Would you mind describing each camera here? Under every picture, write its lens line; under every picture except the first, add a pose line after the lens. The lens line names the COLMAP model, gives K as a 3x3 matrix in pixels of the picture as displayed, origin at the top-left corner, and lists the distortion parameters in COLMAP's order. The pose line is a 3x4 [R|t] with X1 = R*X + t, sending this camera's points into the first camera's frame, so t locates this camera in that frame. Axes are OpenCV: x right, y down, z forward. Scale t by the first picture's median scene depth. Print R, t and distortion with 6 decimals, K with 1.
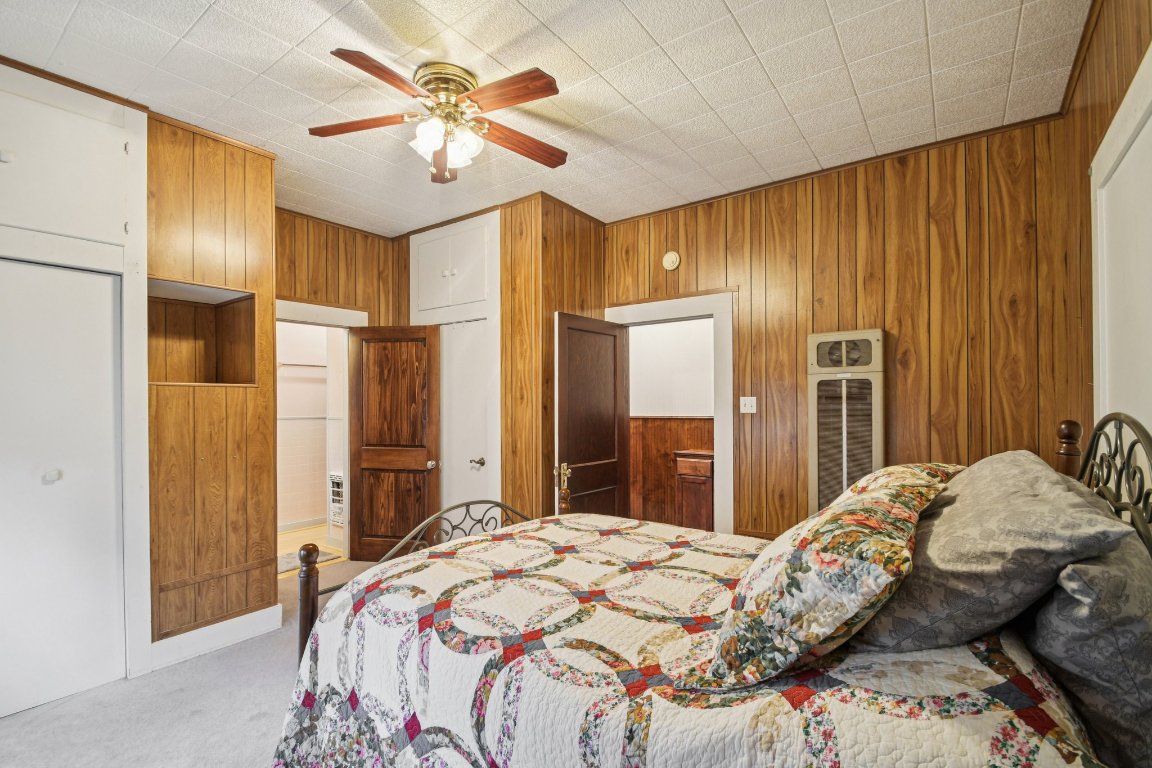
lens RADIAL K [[512.2, 0, 562.5], [0, 512.2, 401.1], [0, 0, 1]] dist [-0.001325, -0.000901]
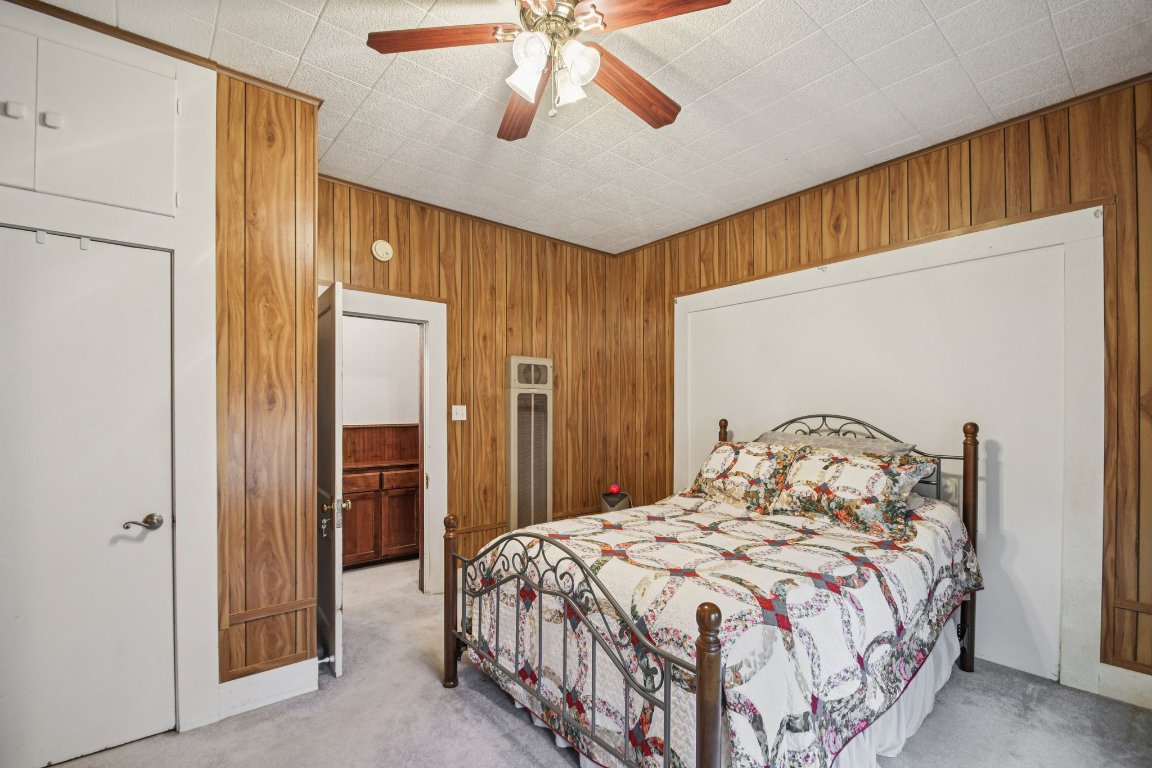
lens RADIAL K [[512.2, 0, 572.7], [0, 512.2, 411.0], [0, 0, 1]] dist [-0.001325, -0.000901]
pose [[0.235120, 0.005072, 0.971953, -0.788330], [-0.004061, 0.999983, -0.004236, 0.008628], [-0.971958, -0.002951, 0.235136, 0.647502]]
